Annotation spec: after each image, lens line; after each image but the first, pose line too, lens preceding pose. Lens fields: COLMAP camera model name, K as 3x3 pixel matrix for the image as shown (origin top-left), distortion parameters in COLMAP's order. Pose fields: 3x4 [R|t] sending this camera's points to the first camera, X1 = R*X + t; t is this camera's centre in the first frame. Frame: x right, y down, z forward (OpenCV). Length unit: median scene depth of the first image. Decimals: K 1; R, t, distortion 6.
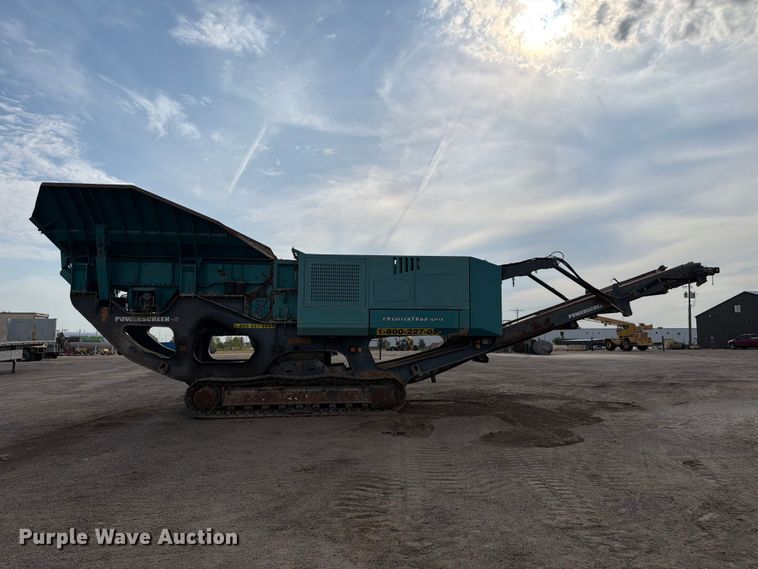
lens RADIAL K [[526.3, 0, 378.5], [0, 526.3, 282.5], [0, 0, 1]] dist [0.084893, -0.107291]
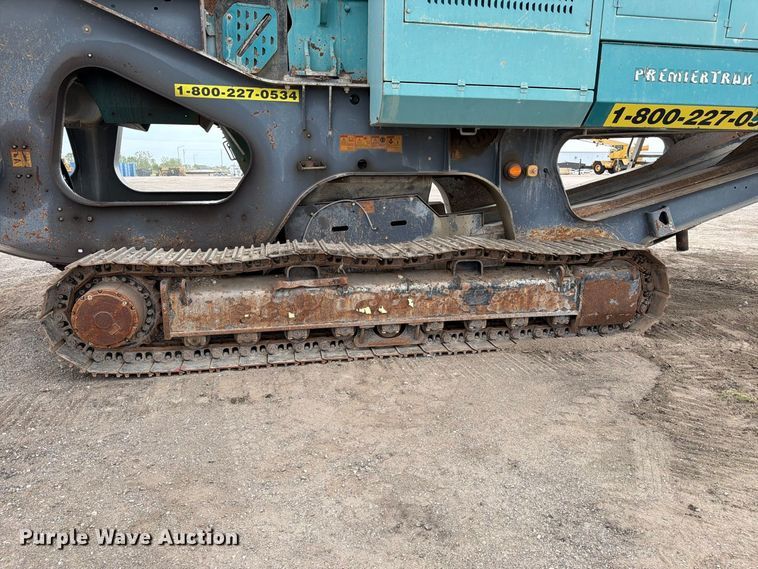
lens RADIAL K [[542.5, 0, 379.5], [0, 542.5, 294.5], [0, 0, 1]] dist [0.032414, -0.033954]
pose [[0.995380, -0.015365, 0.094781, -0.185774], [-0.017085, 0.943018, 0.332302, 0.087789], [-0.094486, -0.332386, 0.938399, 0.646731]]
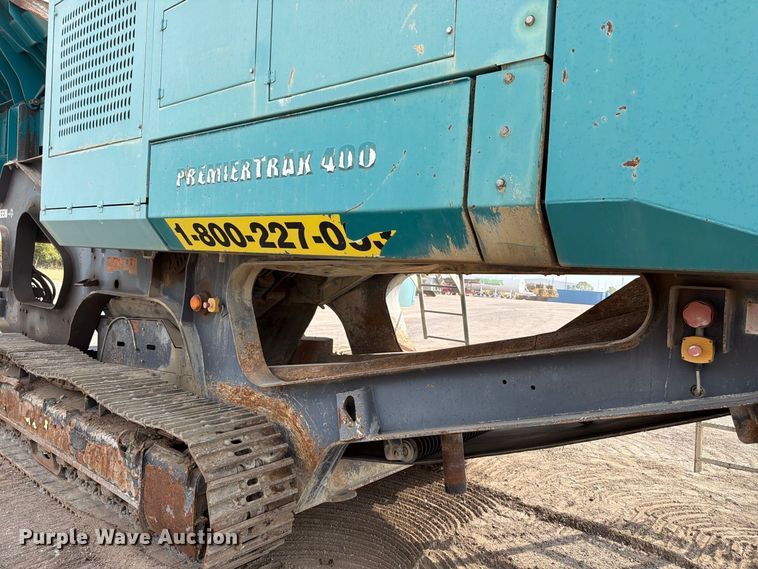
lens RADIAL K [[542.5, 0, 379.5], [0, 542.5, 294.5], [0, 0, 1]] dist [0.032414, -0.033954]
pose [[0.696664, 0.070369, -0.713938, 0.245748], [0.012876, 0.993791, 0.110517, 0.094142], [0.717282, -0.086186, 0.691432, 0.892937]]
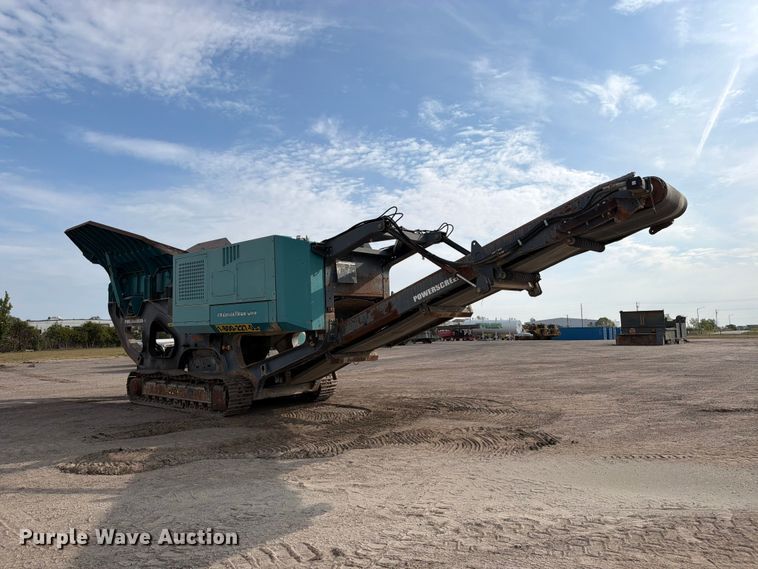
lens RADIAL K [[530.3, 0, 396.8], [0, 530.3, 285.0], [0, 0, 1]] dist [0.086974, -0.095484]
pose [[0.685958, -0.071413, -0.724128, 0.915437], [0.097183, 0.995248, -0.006090, 0.052468], [0.721122, -0.066195, 0.689639, 0.578675]]
